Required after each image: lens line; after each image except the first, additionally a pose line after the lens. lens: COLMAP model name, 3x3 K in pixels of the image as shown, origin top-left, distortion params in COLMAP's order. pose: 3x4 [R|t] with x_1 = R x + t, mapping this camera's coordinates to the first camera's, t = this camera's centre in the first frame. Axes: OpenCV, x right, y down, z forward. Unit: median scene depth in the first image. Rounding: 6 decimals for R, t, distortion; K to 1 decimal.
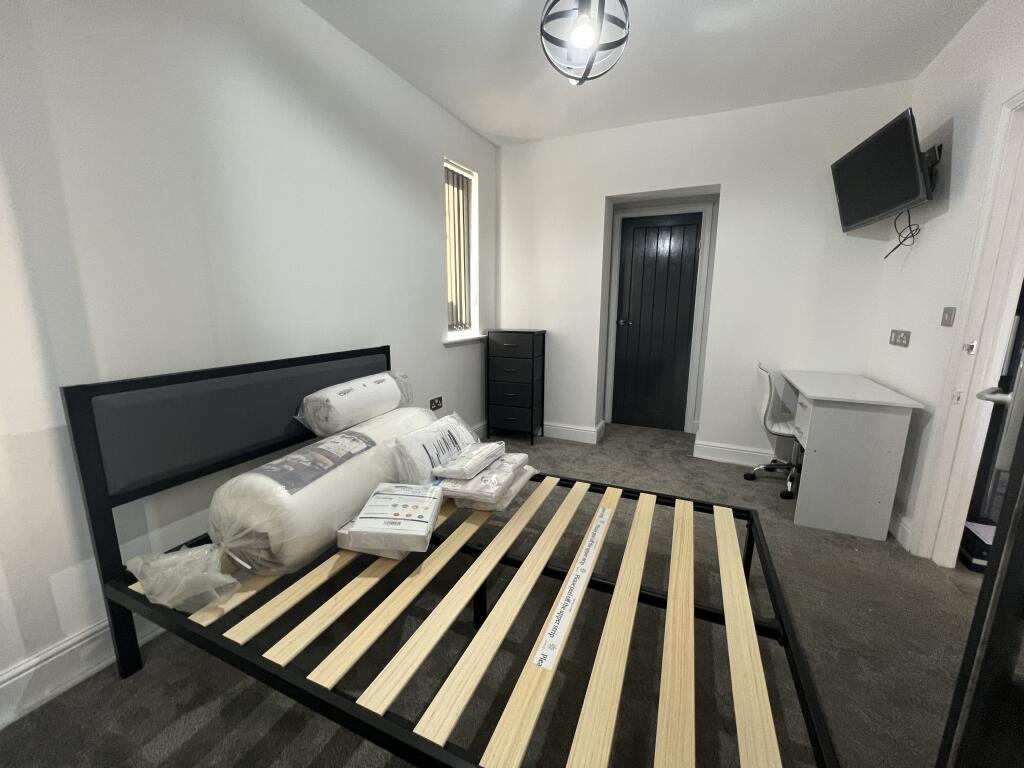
lens RADIAL K [[411.1, 0, 508.8], [0, 411.1, 382.3], [0, 0, 1]] dist [0.001608, 0.000048]
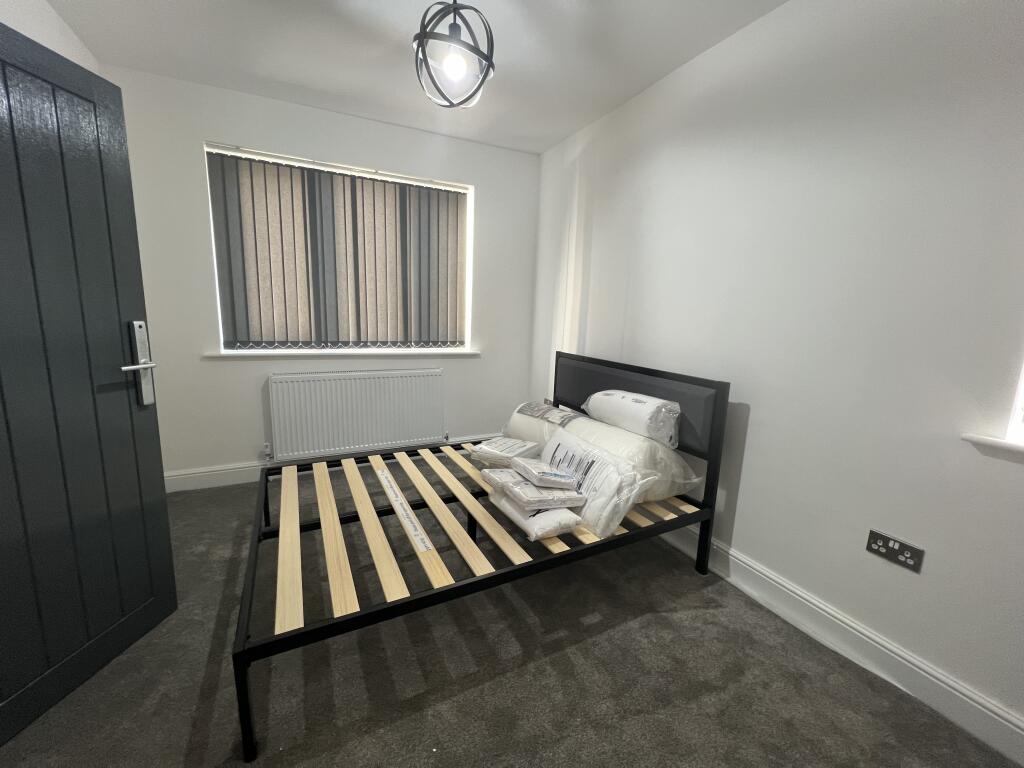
lens RADIAL K [[411.1, 0, 509.3], [0, 411.1, 384.2], [0, 0, 1]] dist [0.001608, 0.000048]
pose [[-0.625762, 0.104479, -0.772985, 0.445895], [-0.183308, 0.943538, 0.275926, -0.177709], [0.758169, 0.314358, -0.571278, 0.882853]]
